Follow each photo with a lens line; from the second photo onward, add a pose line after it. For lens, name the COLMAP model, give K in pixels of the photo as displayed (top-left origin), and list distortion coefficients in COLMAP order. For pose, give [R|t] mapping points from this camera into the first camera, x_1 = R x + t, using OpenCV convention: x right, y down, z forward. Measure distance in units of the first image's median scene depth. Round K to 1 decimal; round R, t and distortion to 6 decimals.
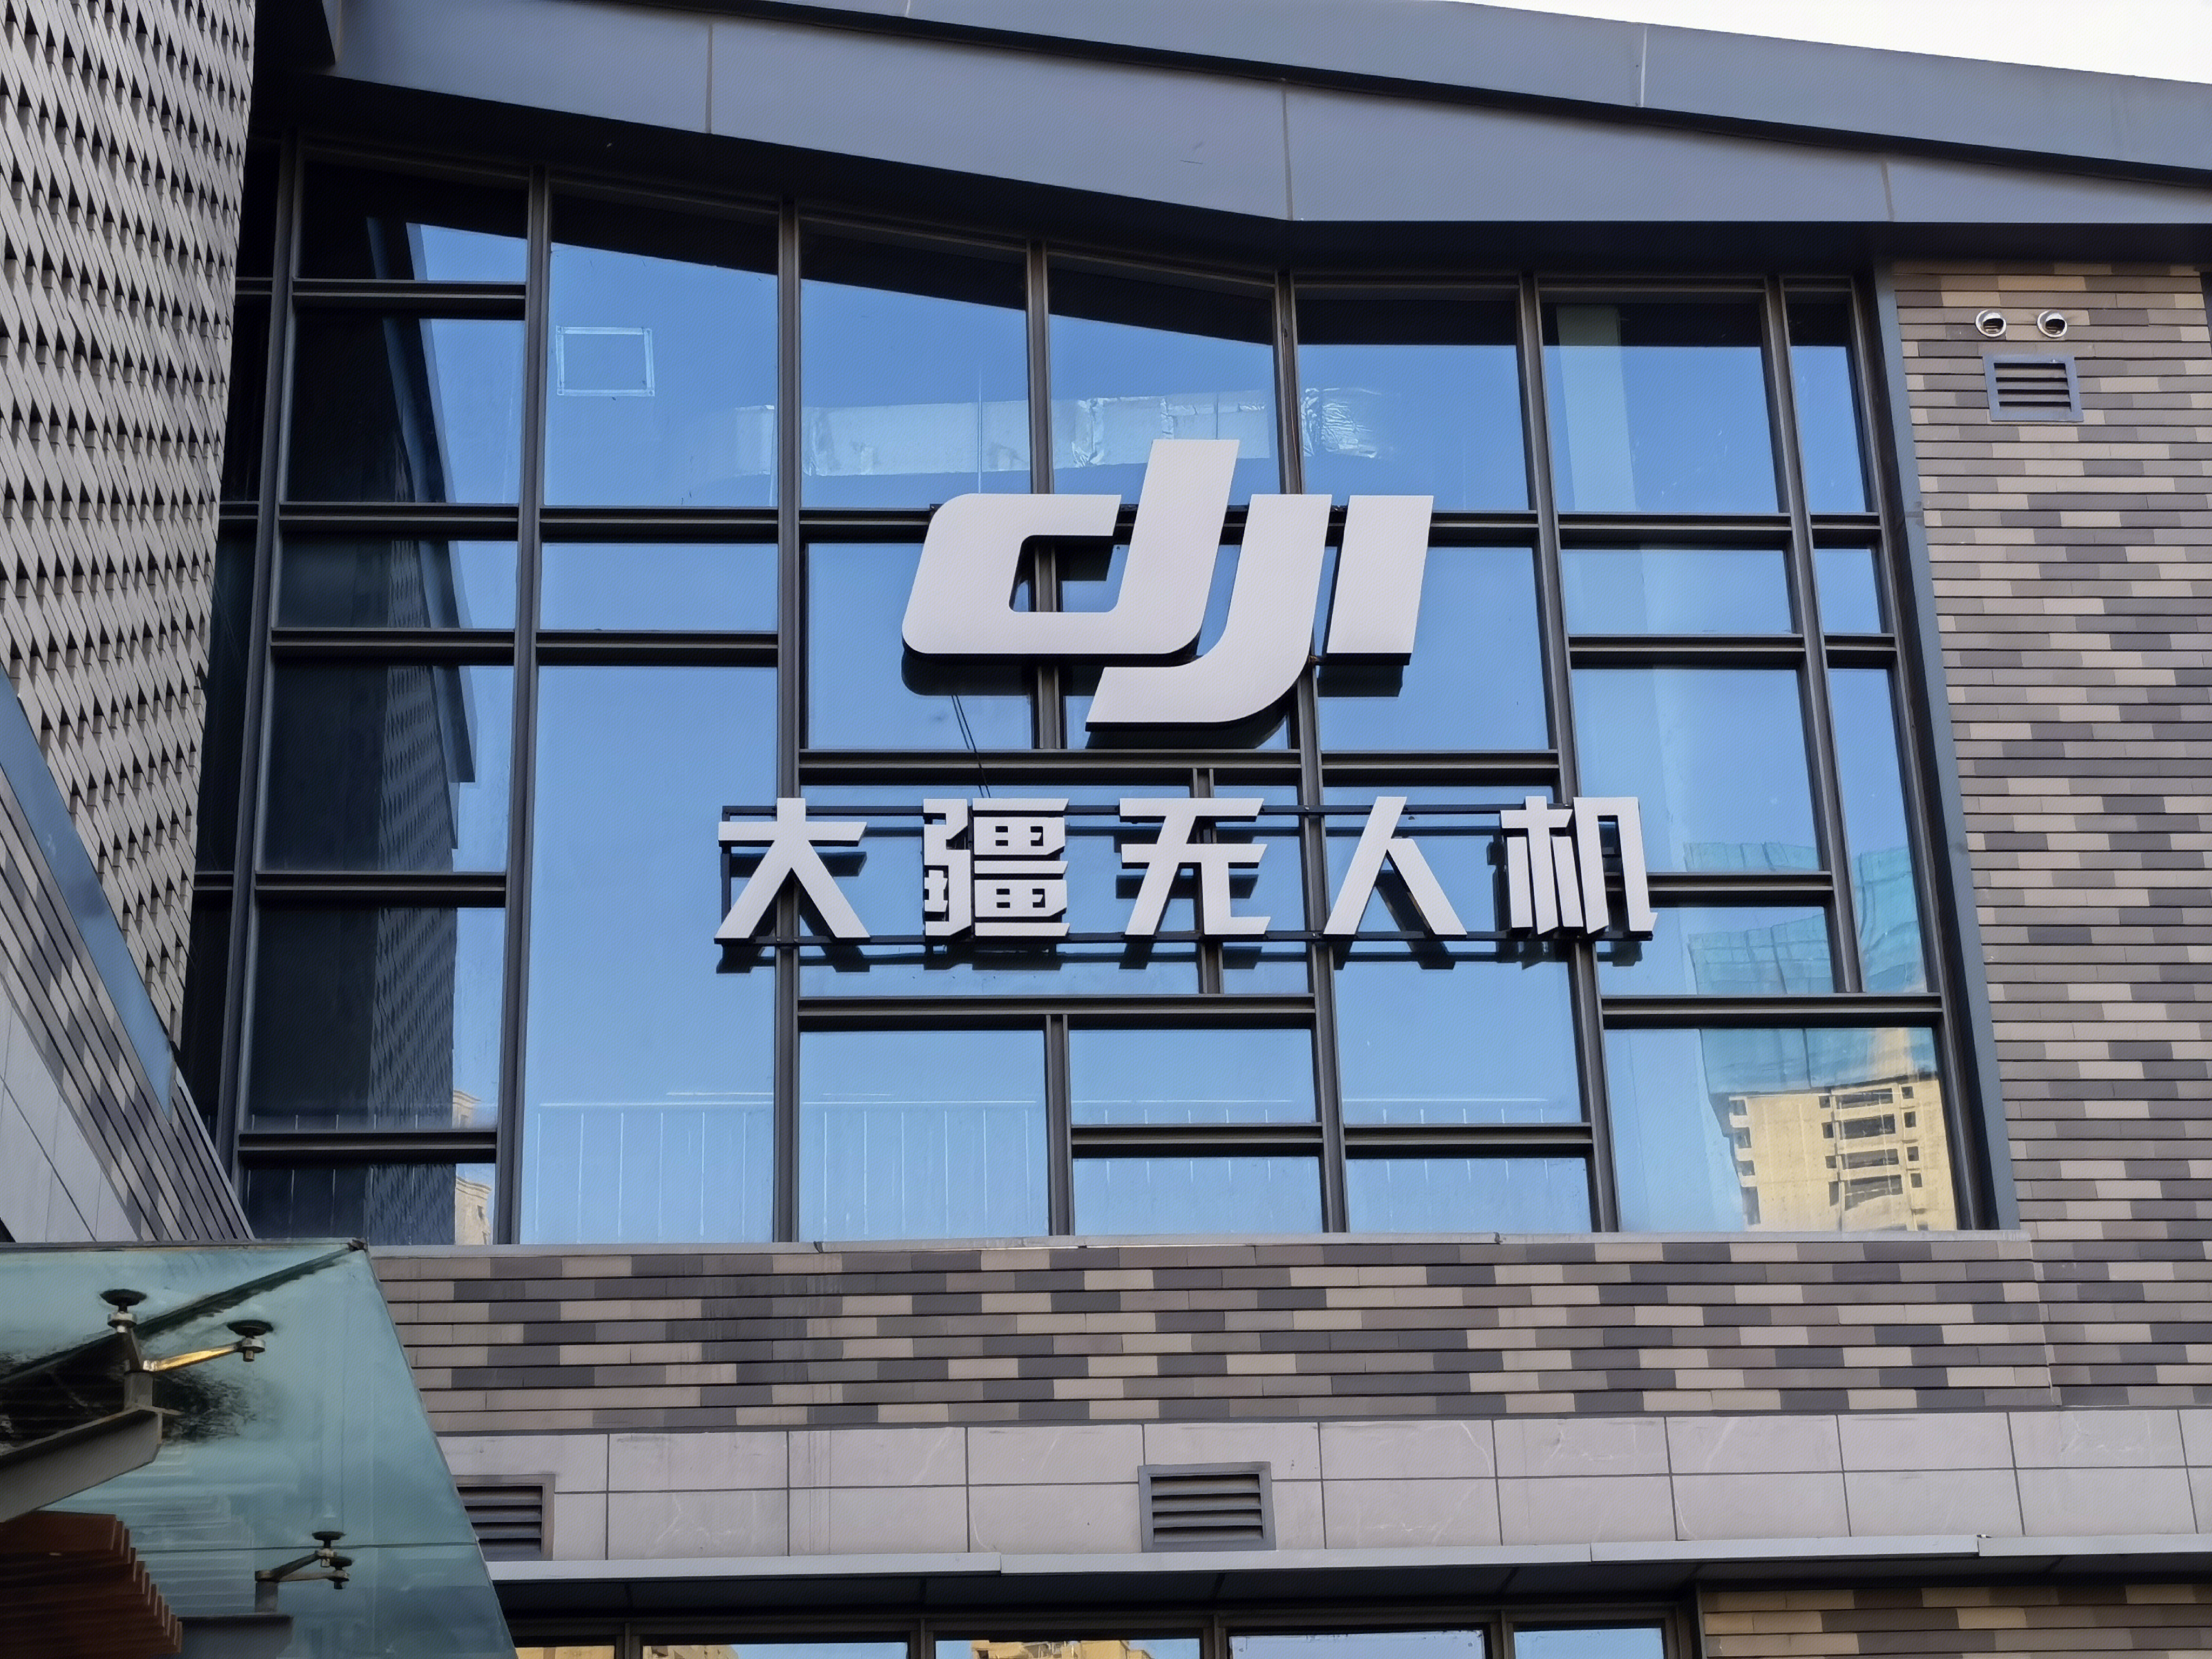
lens RADIAL K [[3732.8, 0, 1106.0], [0, 3732.8, 829.5], [0, 0, 1]] dist [0.321925, -2.256462]
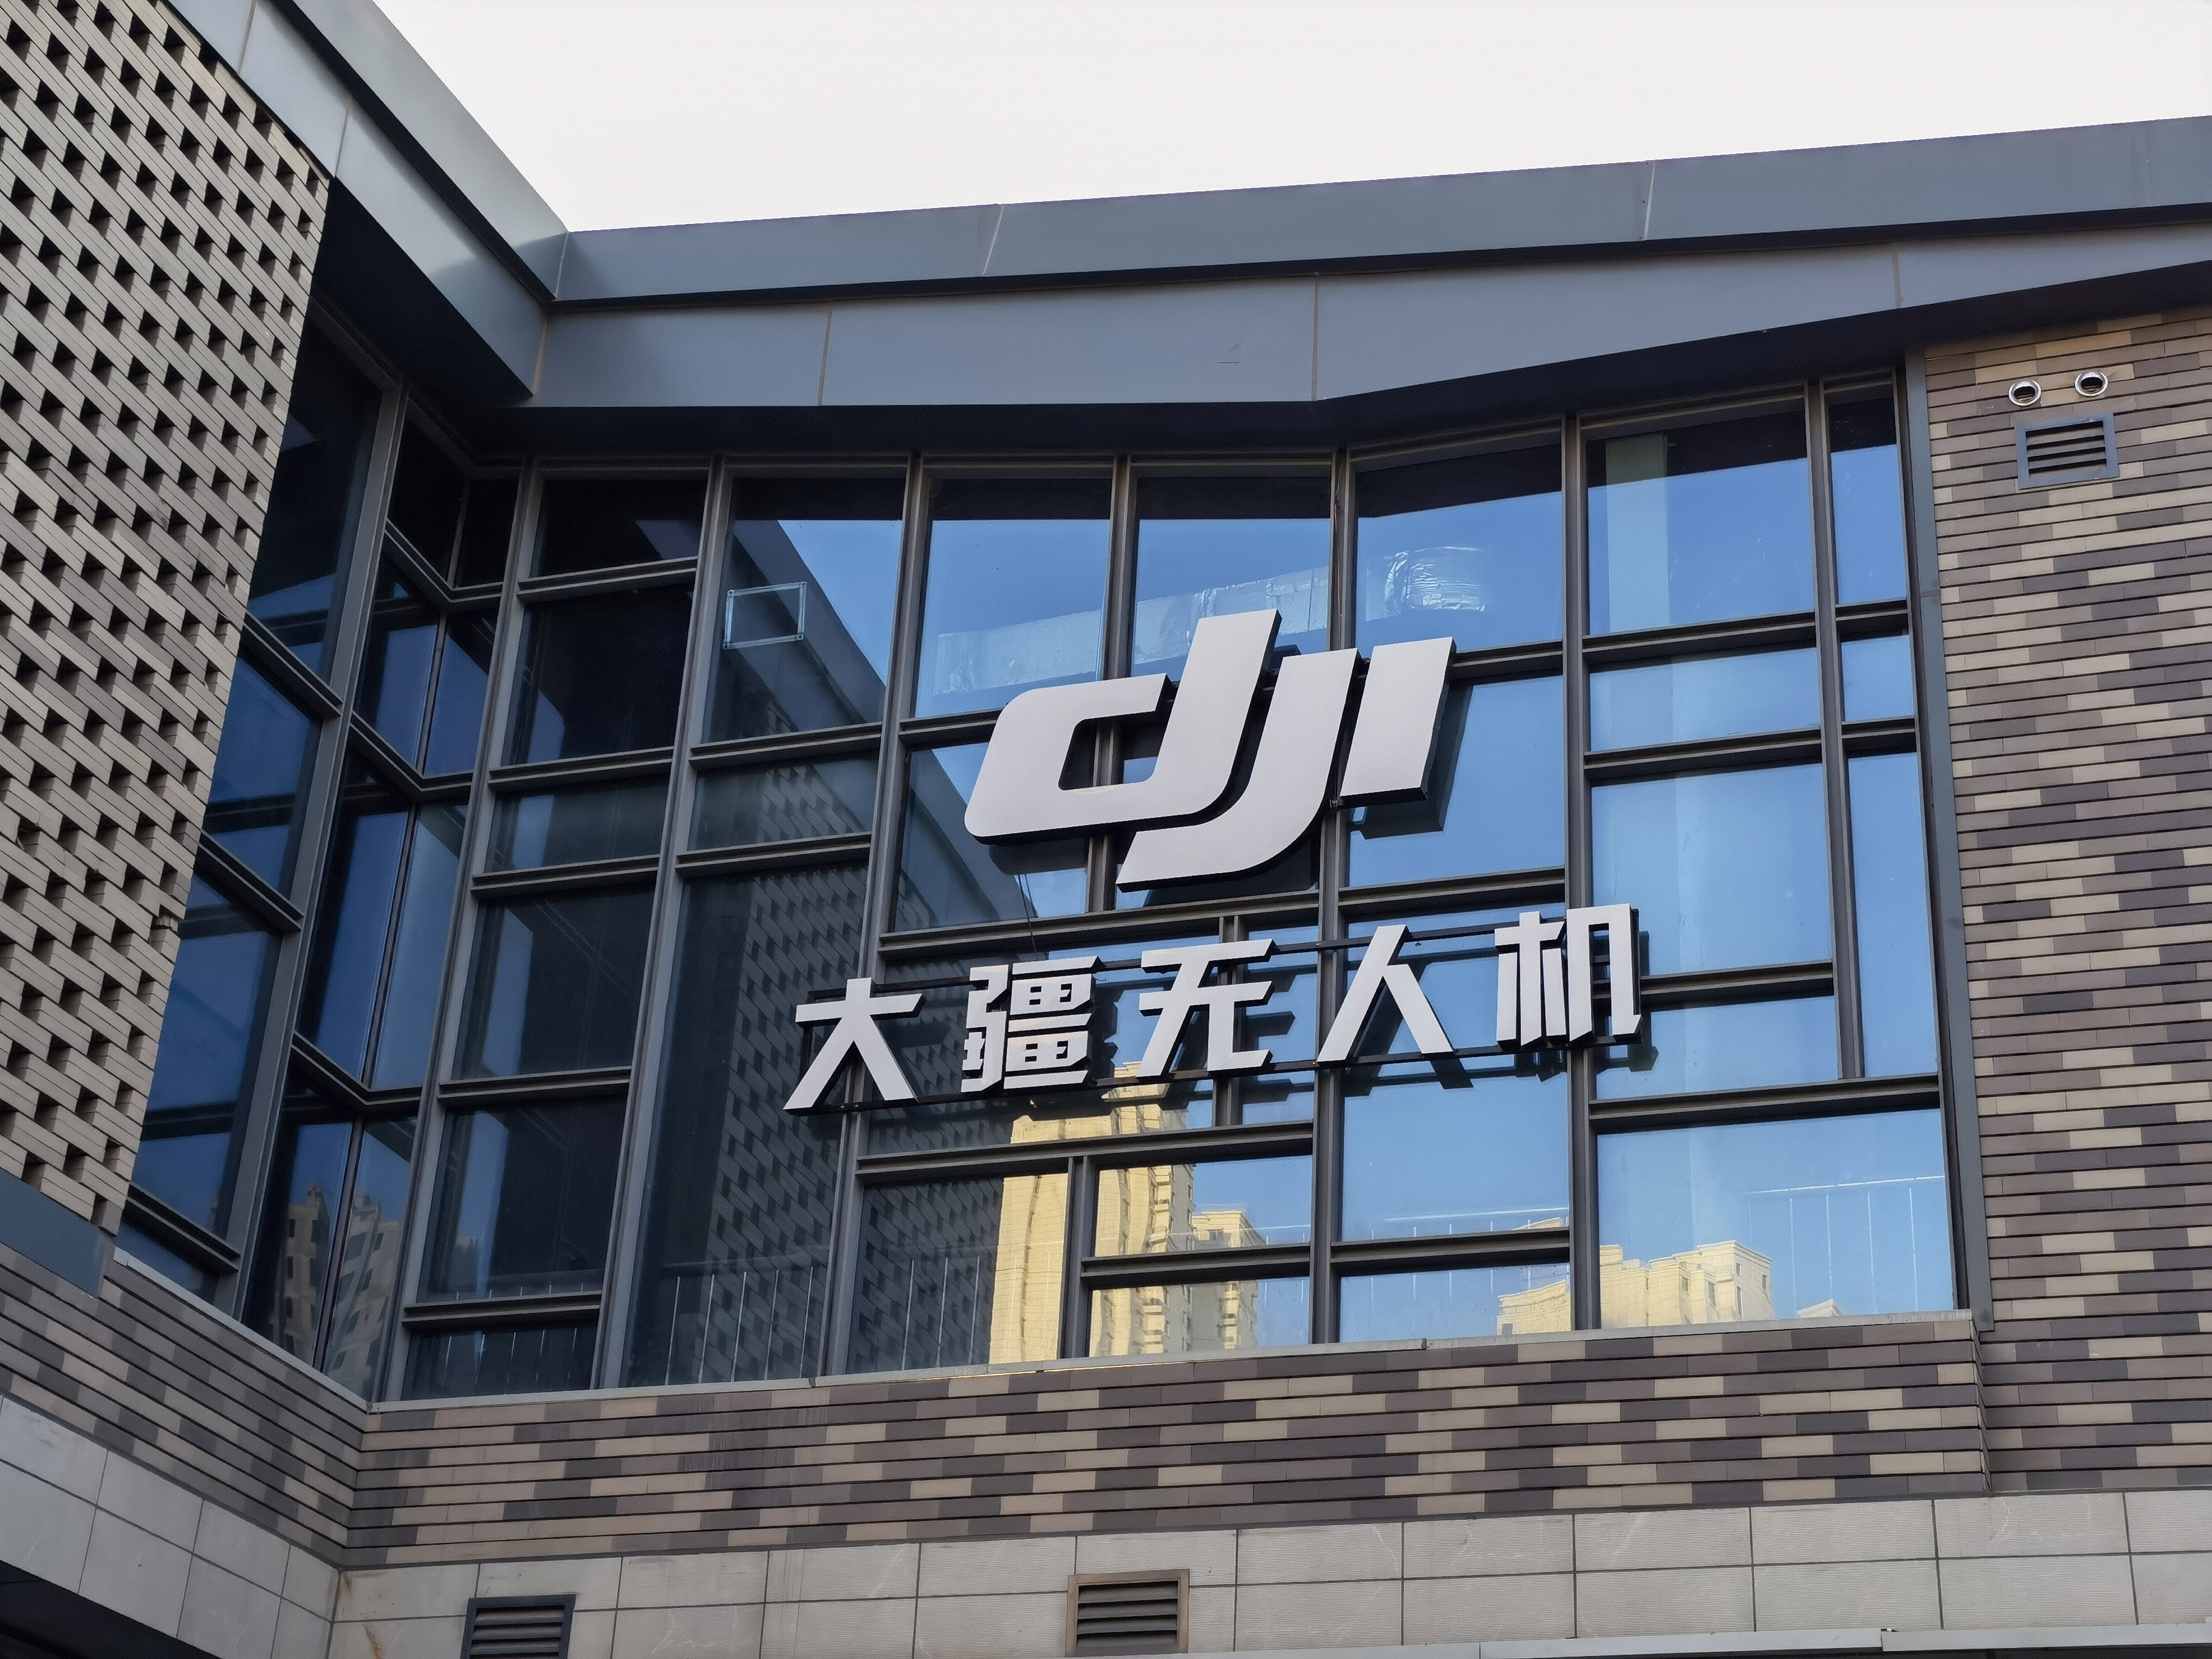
lens RADIAL K [[3302.1, 0, 1106.0], [0, 3302.1, 829.5], [0, 0, 1]] dist [0.173003, -0.765346]
pose [[0.919288, -0.107577, -0.378597, 0.359289], [0.081478, 0.993100, -0.084347, 0.036363], [0.385059, 0.046692, 0.921710, 0.117503]]
